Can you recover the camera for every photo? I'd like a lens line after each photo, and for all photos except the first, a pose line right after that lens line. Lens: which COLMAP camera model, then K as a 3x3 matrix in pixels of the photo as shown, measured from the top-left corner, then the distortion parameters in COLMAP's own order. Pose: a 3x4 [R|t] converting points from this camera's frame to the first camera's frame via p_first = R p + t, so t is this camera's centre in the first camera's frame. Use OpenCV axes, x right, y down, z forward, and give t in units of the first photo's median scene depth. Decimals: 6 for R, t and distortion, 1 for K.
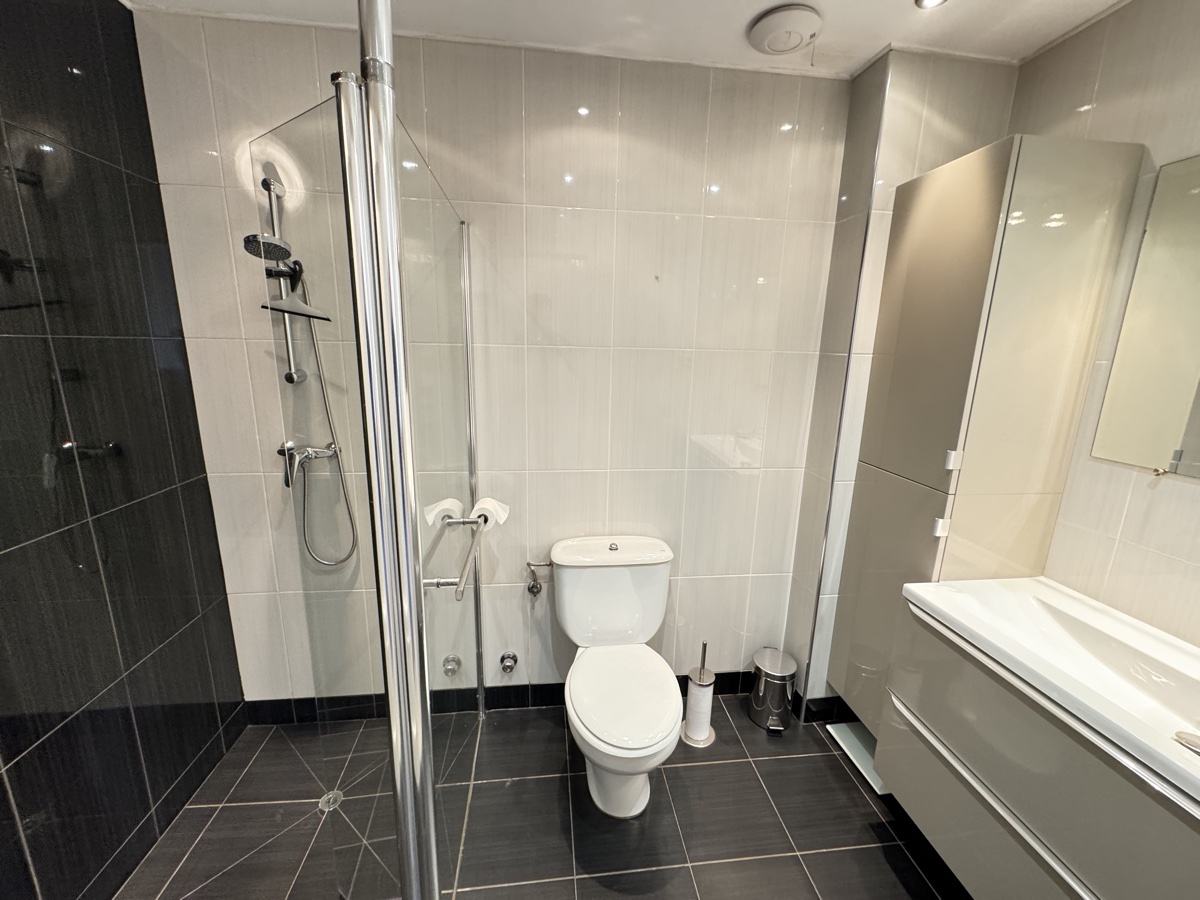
lens RADIAL K [[480.7, 0, 600.4], [0, 480.7, 449.1], [0, 0, 1]] dist [-0.000919, 0.000034]
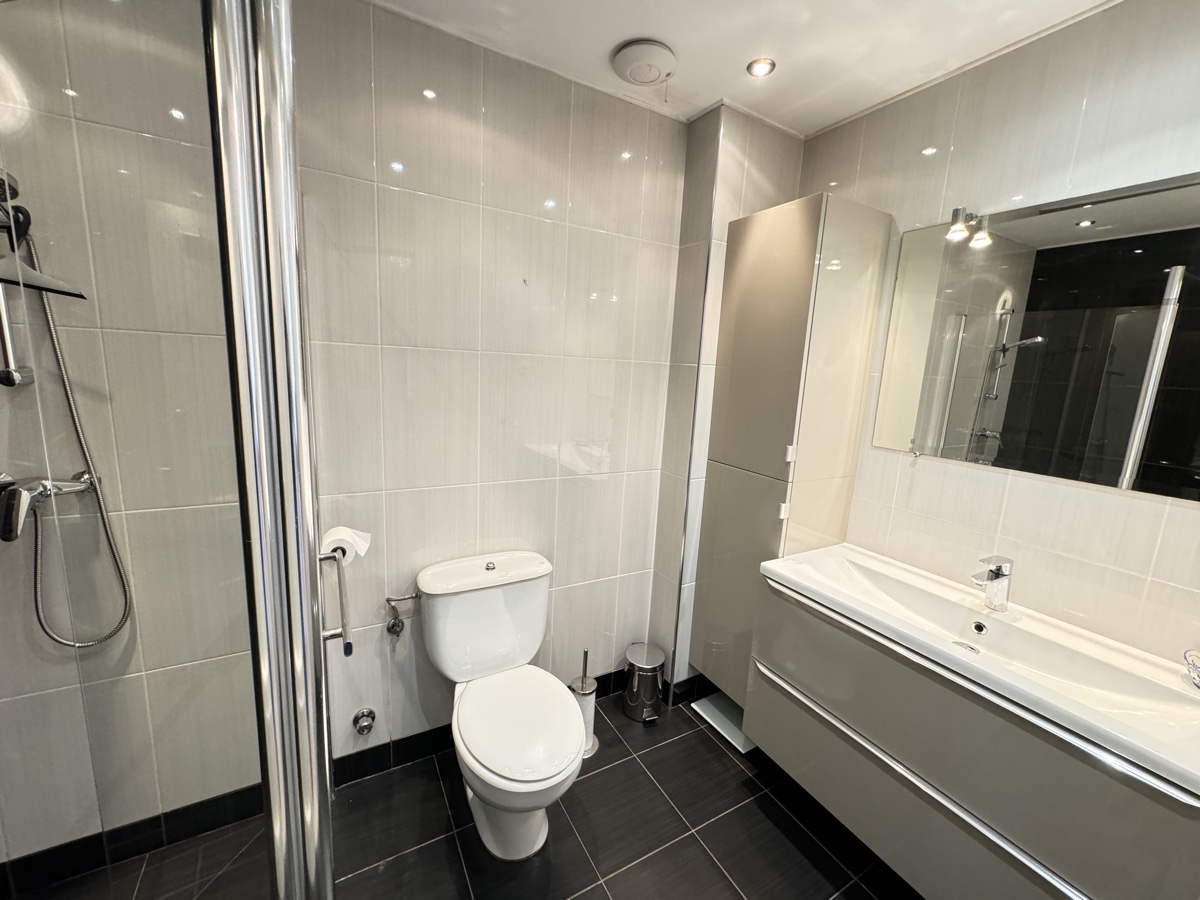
lens RADIAL K [[480.7, 0, 599.5], [0, 480.7, 449.4], [0, 0, 1]] dist [-0.000919, 0.000034]
pose [[0.921944, -0.042104, 0.385028, -0.140822], [0.052802, 0.998456, -0.017248, 0.006891], [-0.383708, 0.036232, 0.922743, 0.064360]]
